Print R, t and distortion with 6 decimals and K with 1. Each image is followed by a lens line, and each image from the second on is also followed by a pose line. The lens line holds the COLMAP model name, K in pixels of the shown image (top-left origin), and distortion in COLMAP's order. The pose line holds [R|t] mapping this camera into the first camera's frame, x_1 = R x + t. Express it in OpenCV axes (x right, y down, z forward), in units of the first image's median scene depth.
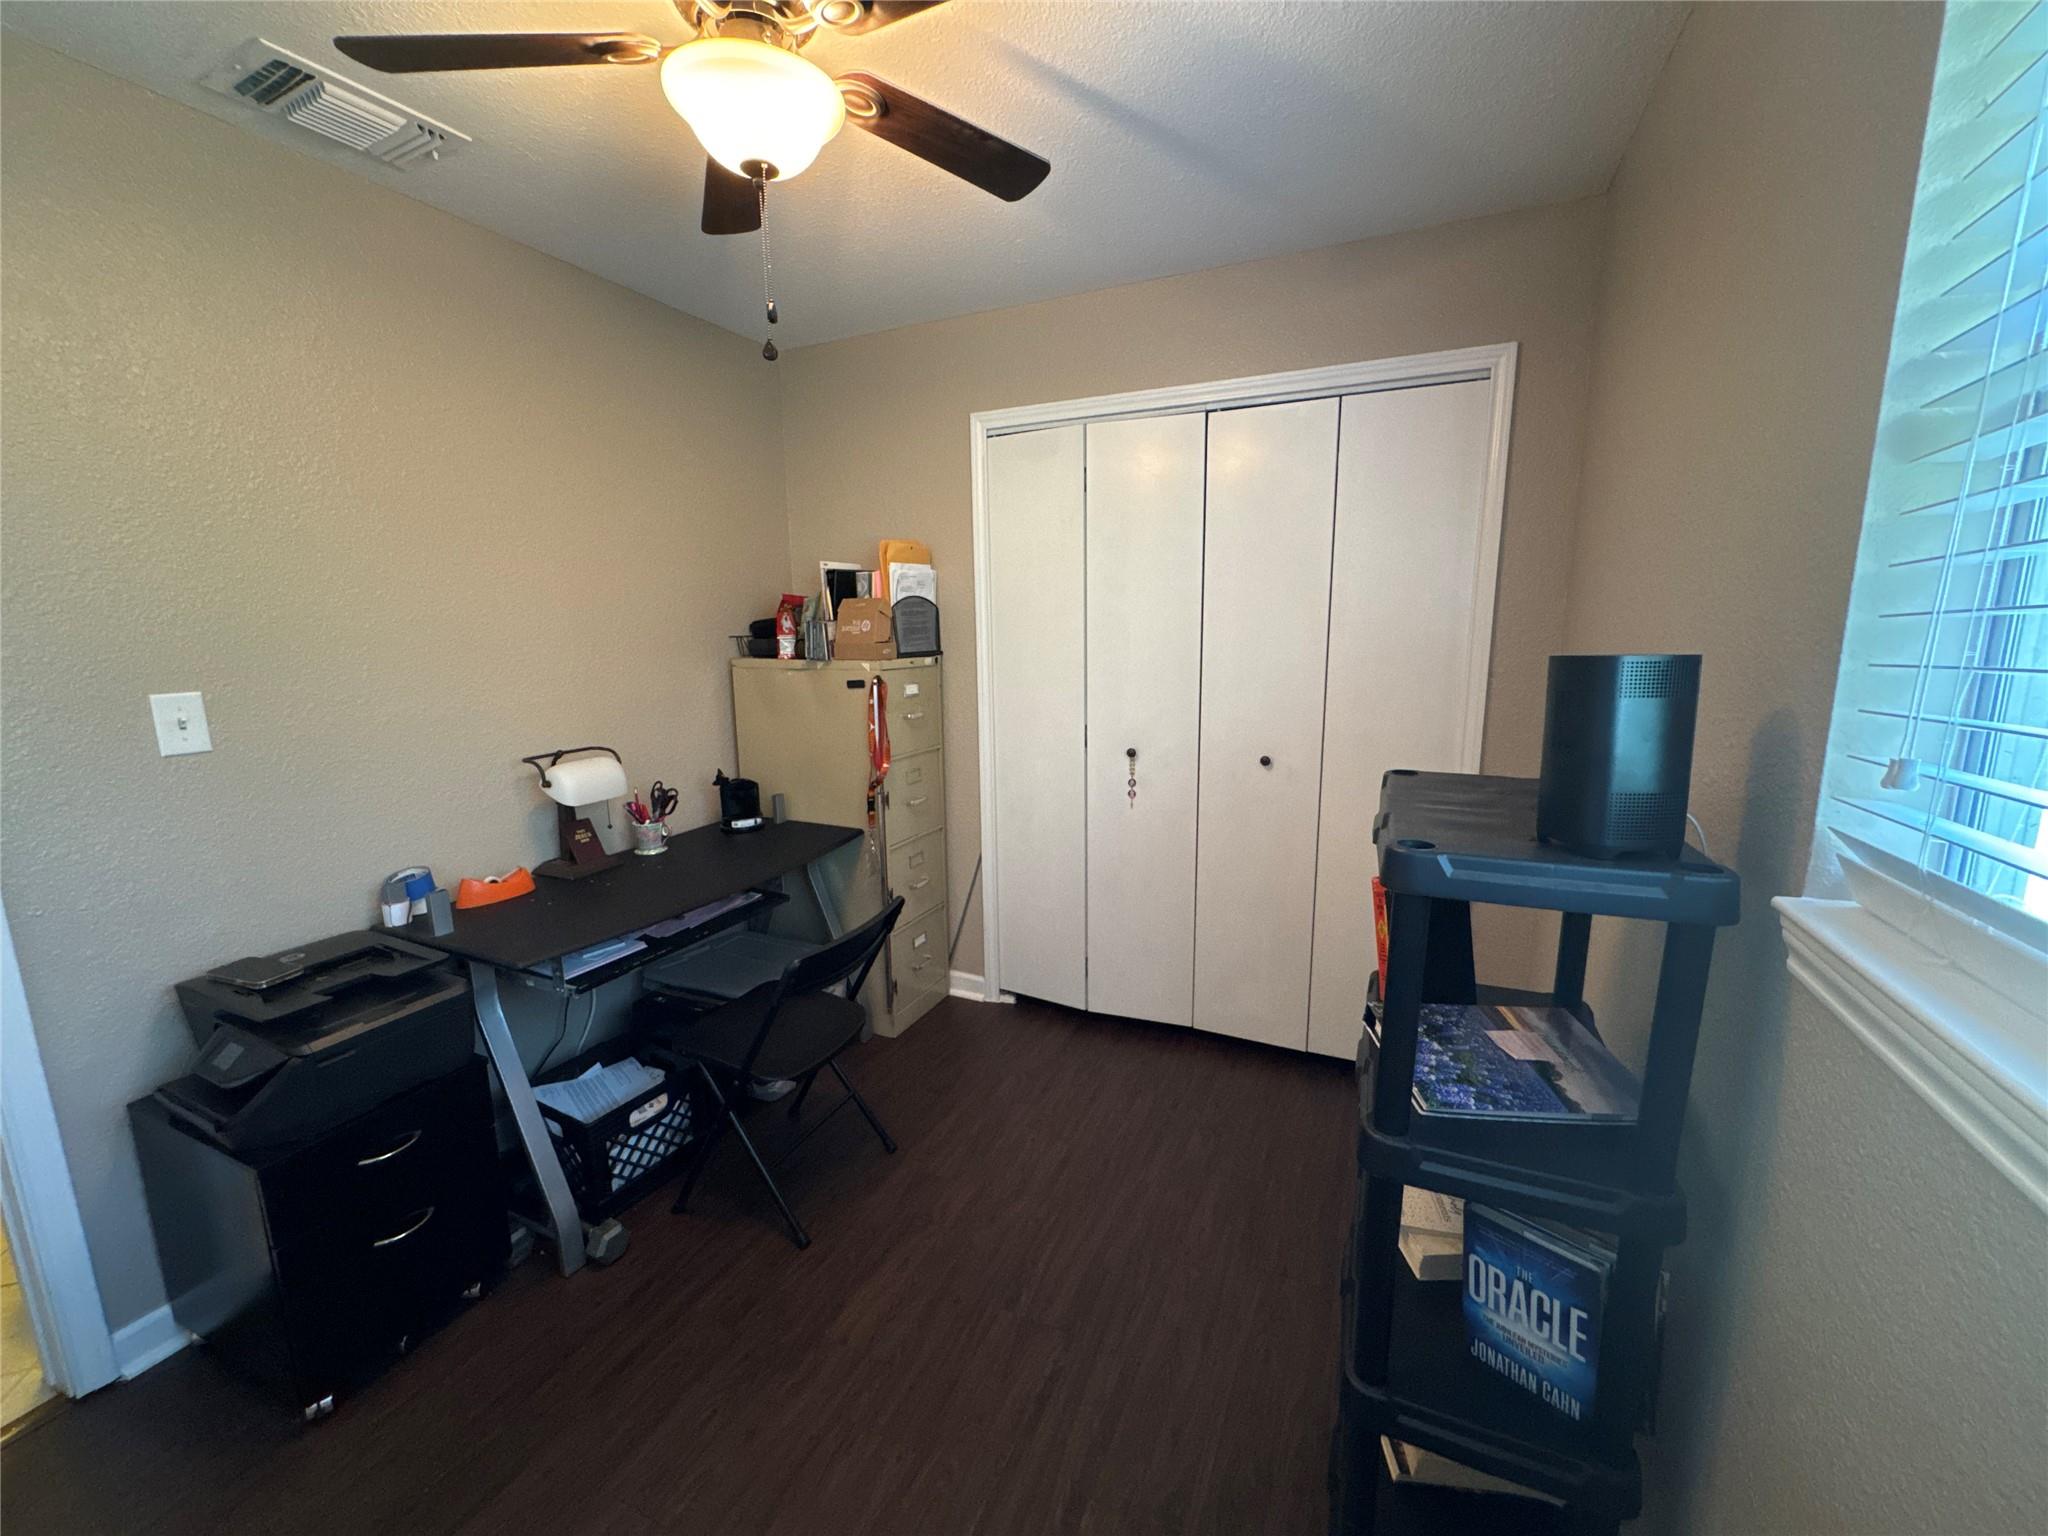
lens RADIAL K [[816.5, 0, 1039.5], [0, 816.5, 776.6], [0, 0, 1]] dist [-0.002012, 0.000679]
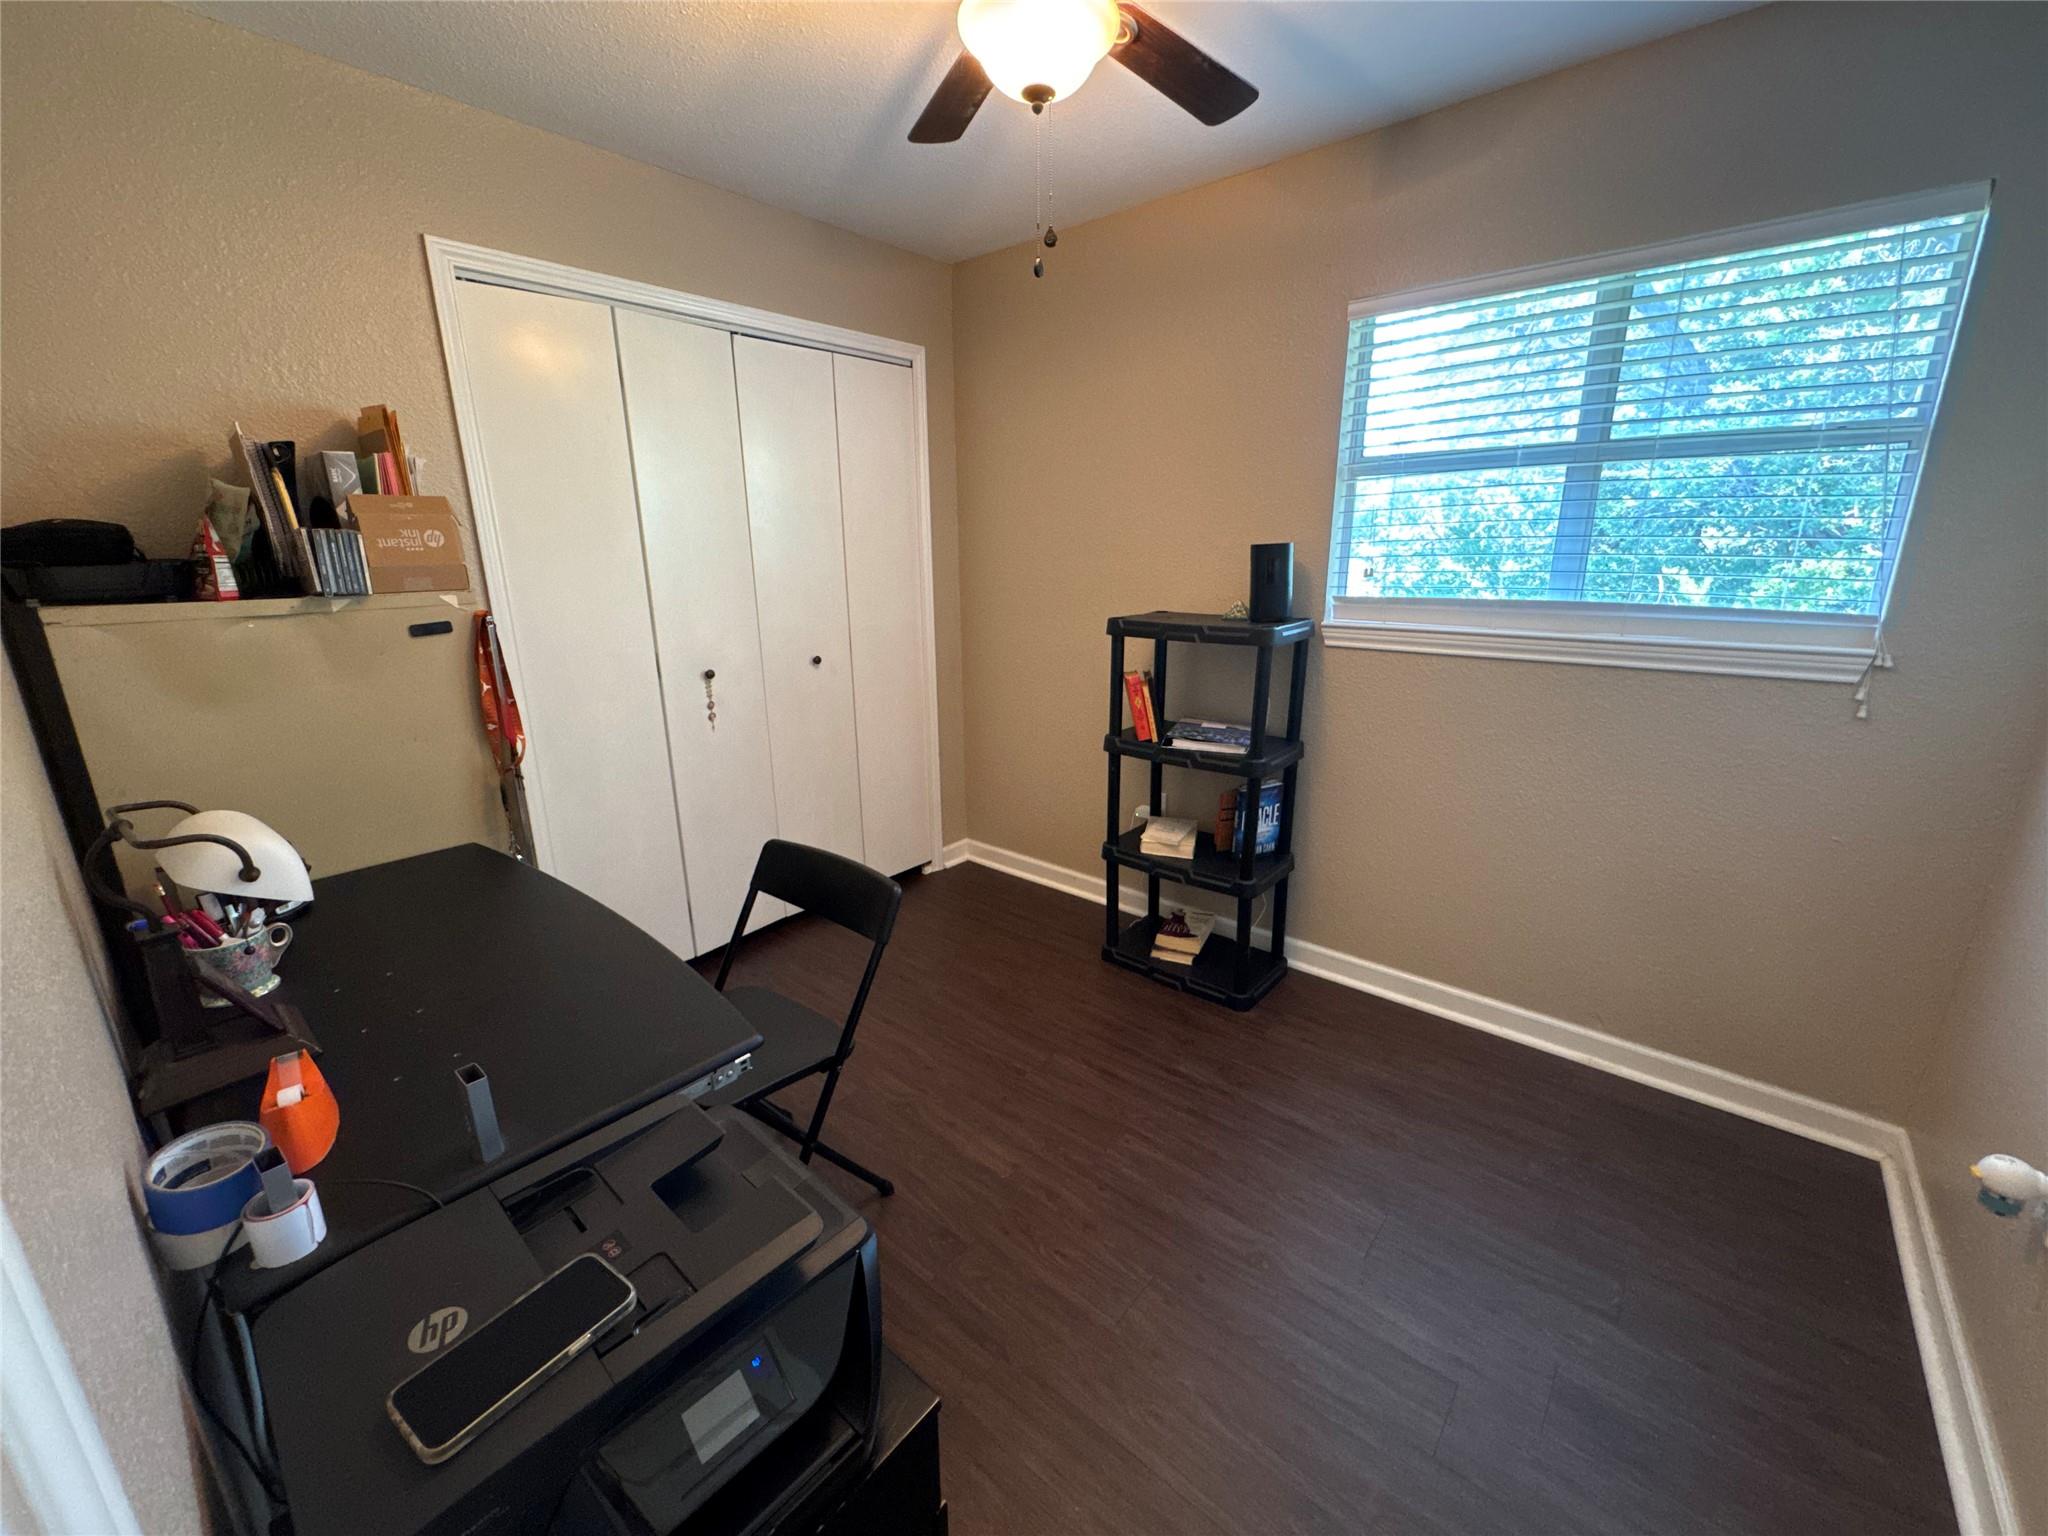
lens RADIAL K [[816.5, 0, 1036.9], [0, 816.5, 769.4], [0, 0, 1]] dist [-0.002012, 0.000679]
pose [[0.274567, -0.251232, 0.928168, -0.729854], [0.175472, 0.962148, 0.208522, -0.055416], [-0.945422, 0.105614, 0.308258, 0.343045]]
